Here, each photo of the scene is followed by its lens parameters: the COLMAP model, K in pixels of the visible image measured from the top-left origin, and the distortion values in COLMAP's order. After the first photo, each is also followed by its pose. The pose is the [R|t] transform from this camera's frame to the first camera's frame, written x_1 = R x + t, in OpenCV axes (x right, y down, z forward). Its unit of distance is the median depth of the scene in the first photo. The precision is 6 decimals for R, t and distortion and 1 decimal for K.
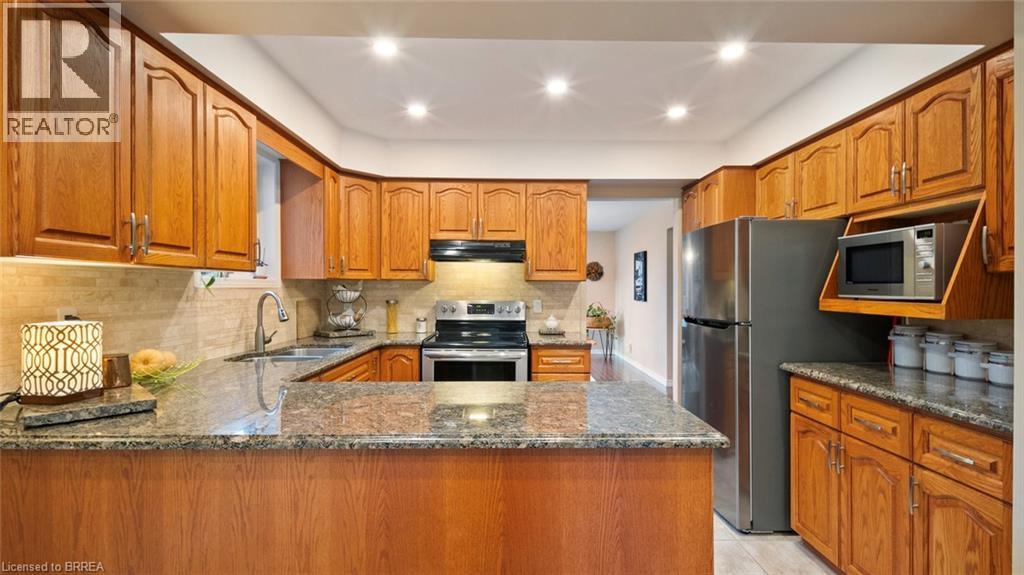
lens RADIAL K [[463.5, 0, 511.5], [0, 463.5, 292.4], [0, 0, 1]] dist [0.000607, -0.000050]
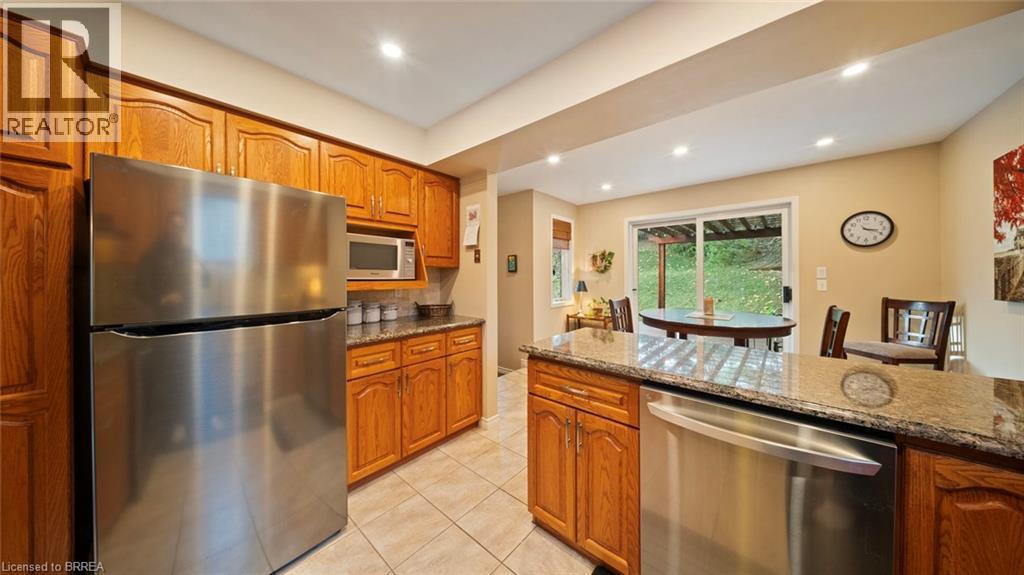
lens RADIAL K [[303.3, 0, 513.2], [0, 303.3, 276.4], [0, 0, 1]] dist [-0.003364, -0.000211]
pose [[-0.753065, 0.000058, 0.657946, -0.126636], [0.005811, 0.999962, 0.006563, -0.000792], [-0.657920, 0.008765, -0.753037, 0.875063]]
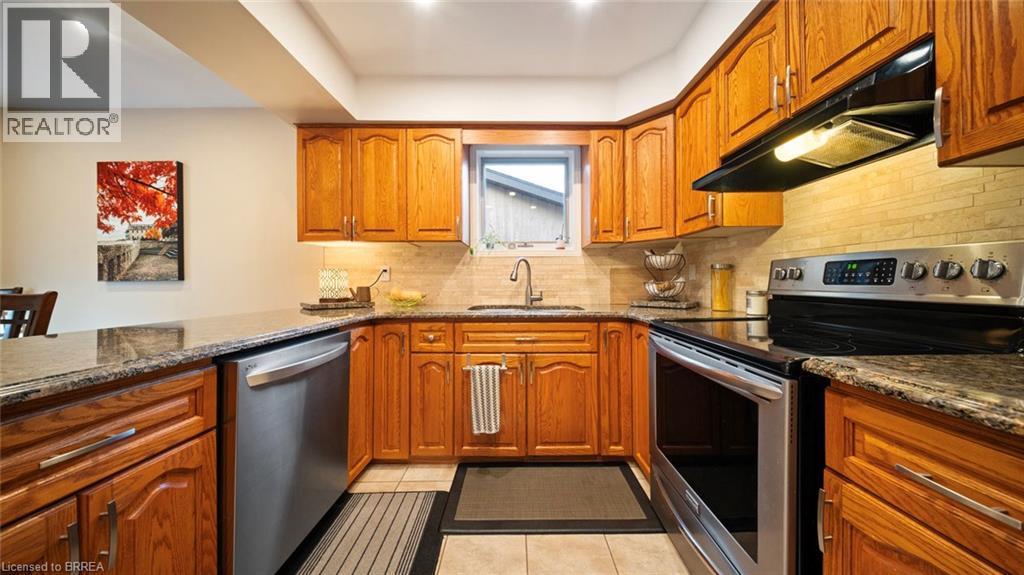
lens RADIAL K [[303.3, 0, 518.2], [0, 303.3, 282.8], [0, 0, 1]] dist [-0.003364, -0.000211]
pose [[0.003482, -0.001637, -0.999993, 0.232054], [-0.004571, 0.999988, -0.001653, 0.053435], [0.999983, 0.004577, 0.003474, 0.776516]]
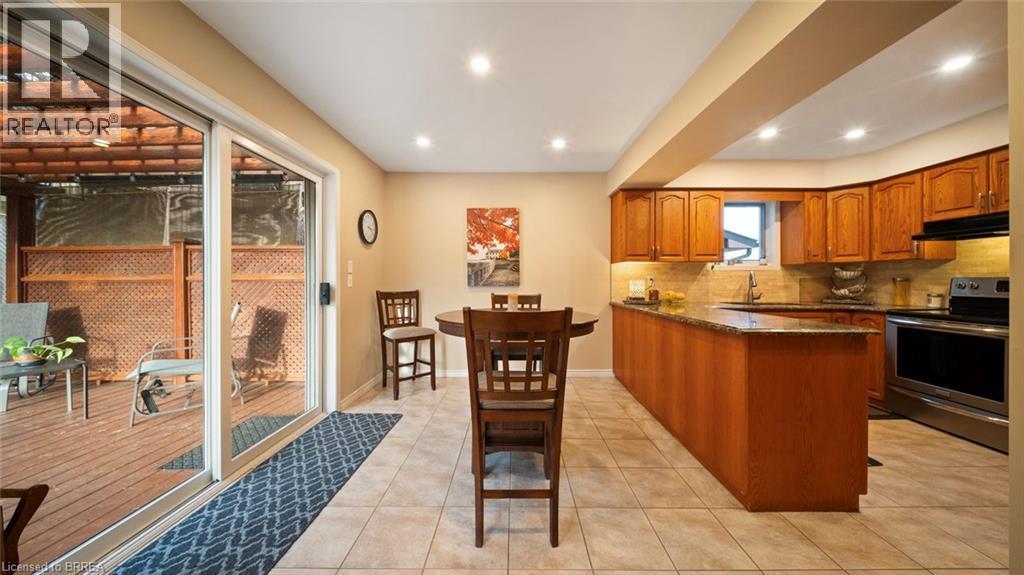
lens RADIAL K [[303.3, 0, 520.2], [0, 303.3, 284.8], [0, 0, 1]] dist [-0.003364, -0.000211]
pose [[-0.009041, 0.010968, -0.999899, 0.594989], [-0.006053, 0.999921, 0.011023, 0.036152], [0.999941, 0.006152, -0.008974, 0.033589]]
